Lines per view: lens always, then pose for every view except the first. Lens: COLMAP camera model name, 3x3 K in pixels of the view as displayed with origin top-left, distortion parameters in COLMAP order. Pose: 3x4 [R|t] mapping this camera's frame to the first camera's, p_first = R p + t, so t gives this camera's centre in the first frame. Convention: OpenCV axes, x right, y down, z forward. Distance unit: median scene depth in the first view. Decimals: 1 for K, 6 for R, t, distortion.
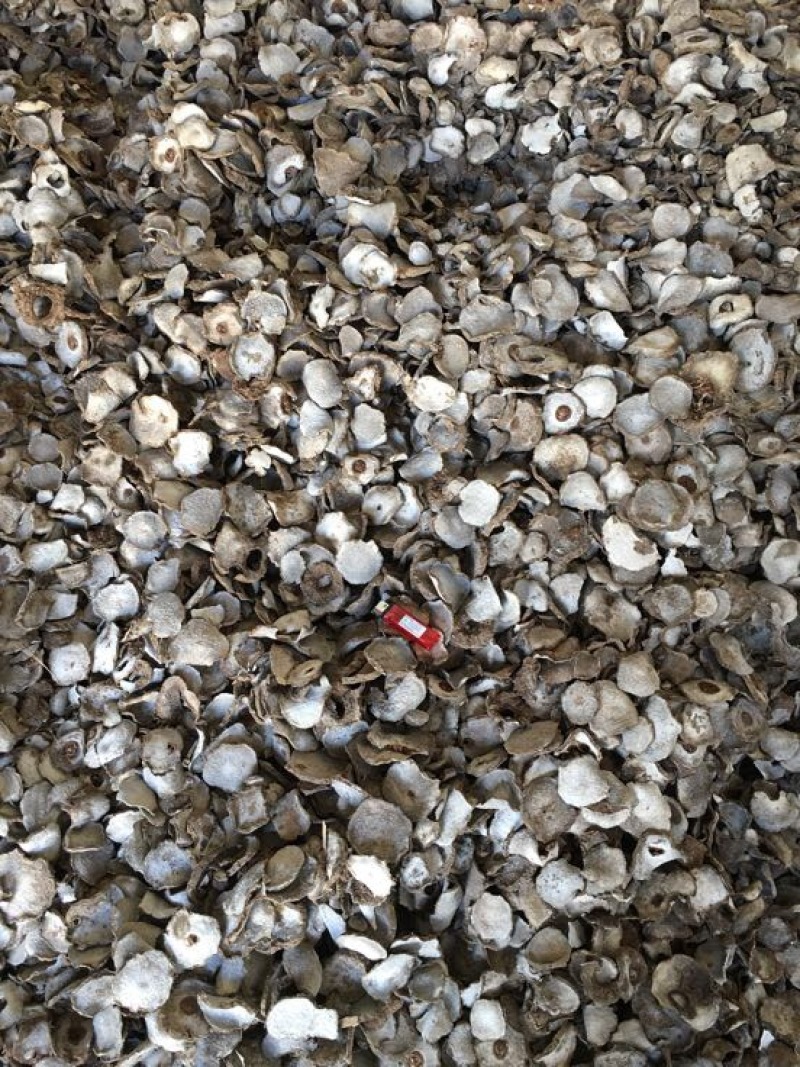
lens RADIAL K [[906.1, 0, 400.4], [0, 906.1, 528.5], [0, 0, 1]] dist [0.075740, -0.099528]
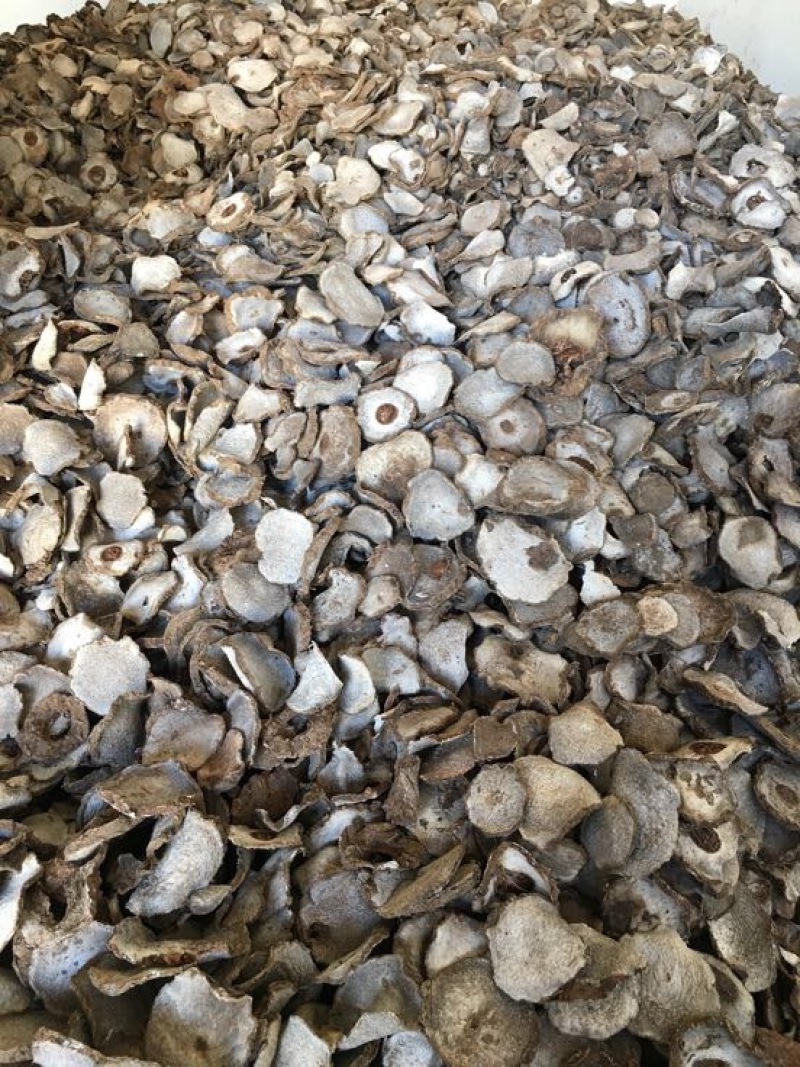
lens RADIAL K [[906.1, 0, 401.5], [0, 906.1, 528.5], [0, 0, 1]] dist [0.075740, -0.099528]
pose [[0.980086, -0.171488, 0.100114, 0.103152], [0.197395, 0.896196, -0.397325, 0.232078], [-0.021585, 0.409175, 0.912201, 0.386993]]
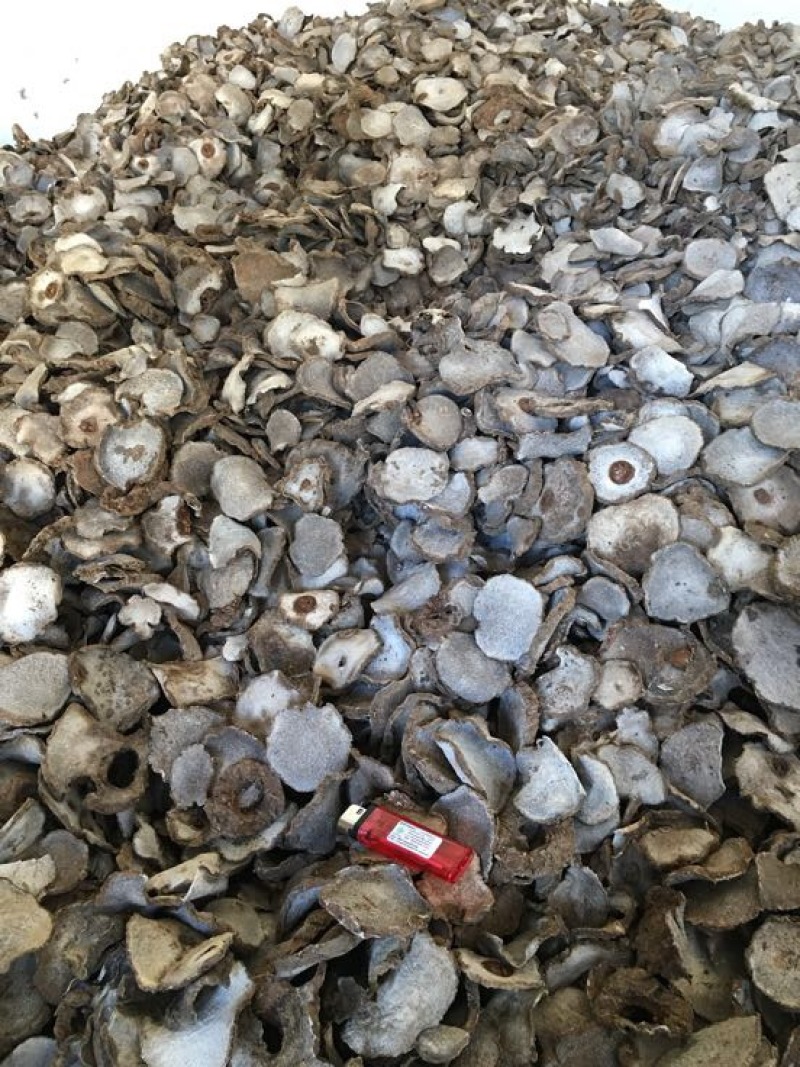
lens RADIAL K [[906.1, 0, 399.9], [0, 906.1, 528.7], [0, 0, 1]] dist [0.075740, -0.099528]
pose [[0.995230, -0.094946, 0.022396, 0.009434], [0.095368, 0.898669, -0.428135, 0.159607], [0.020523, 0.428229, 0.903437, 0.440391]]
